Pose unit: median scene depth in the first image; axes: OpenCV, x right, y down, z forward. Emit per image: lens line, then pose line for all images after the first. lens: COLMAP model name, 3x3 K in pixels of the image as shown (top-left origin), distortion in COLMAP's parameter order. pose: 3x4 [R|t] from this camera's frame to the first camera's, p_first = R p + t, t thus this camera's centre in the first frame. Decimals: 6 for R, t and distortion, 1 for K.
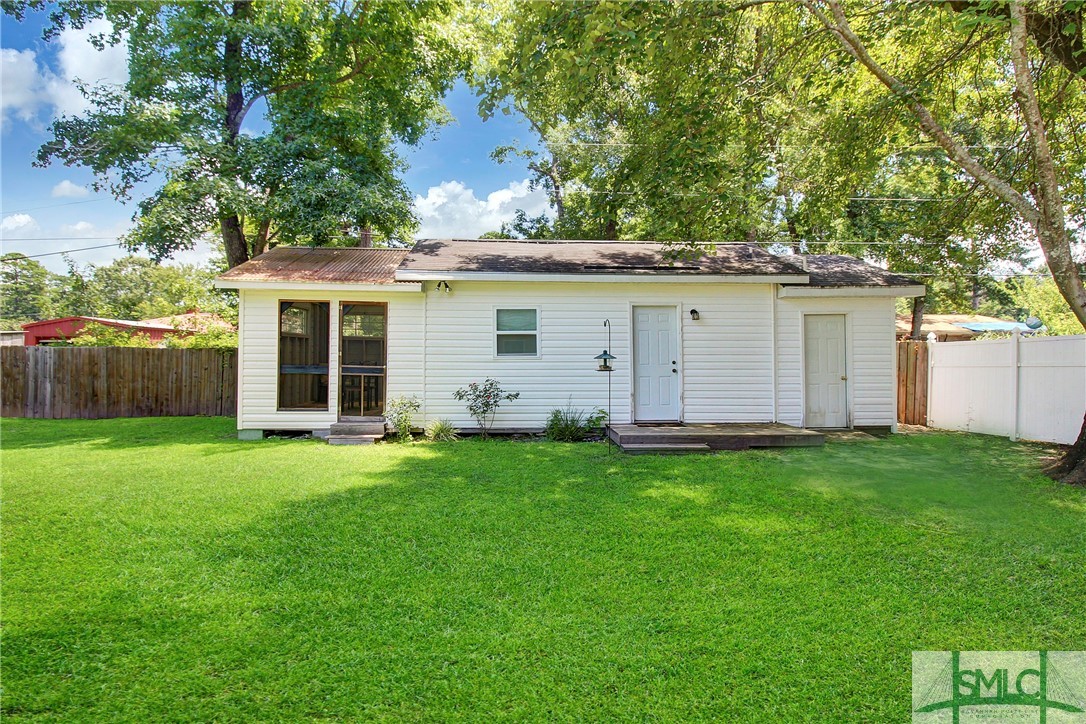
lens RADIAL K [[502.7, 0, 545.8], [0, 502.7, 361.1], [0, 0, 1]] dist [-0.011657, -0.000177]
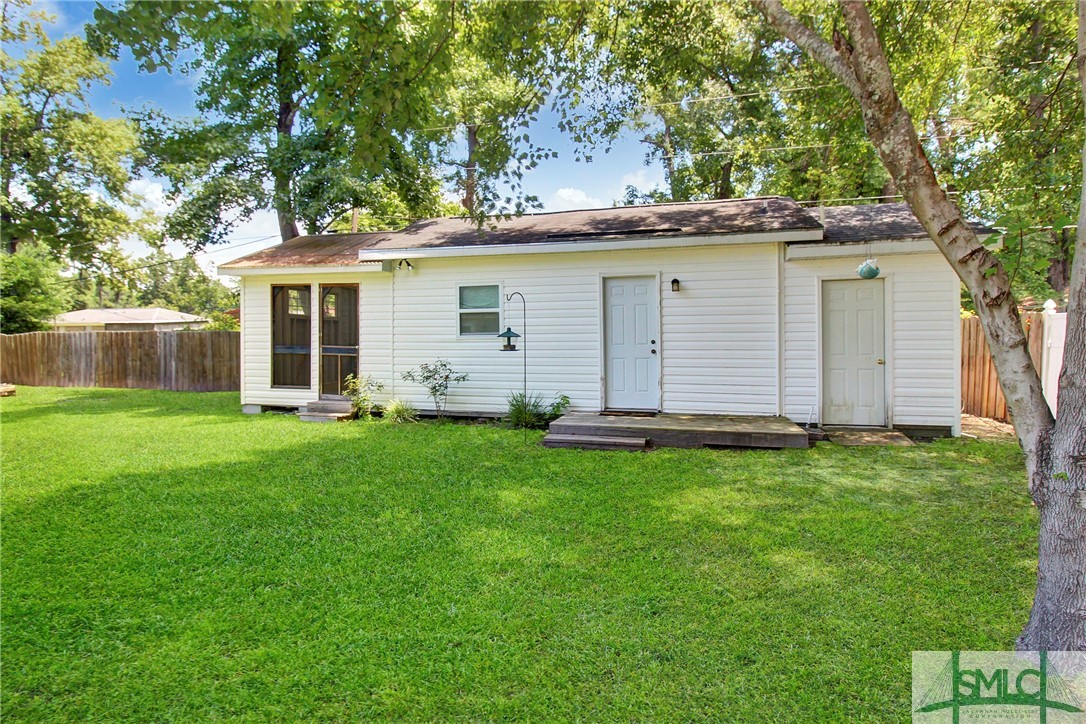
lens RADIAL K [[502.7, 0, 543.9], [0, 502.7, 355.4], [0, 0, 1]] dist [-0.011657, -0.000177]
pose [[0.960662, 0.004201, -0.277689, 0.322416], [0.002246, 0.999735, 0.022893, 0.005934], [0.277712, -0.022617, 0.960398, 0.127892]]
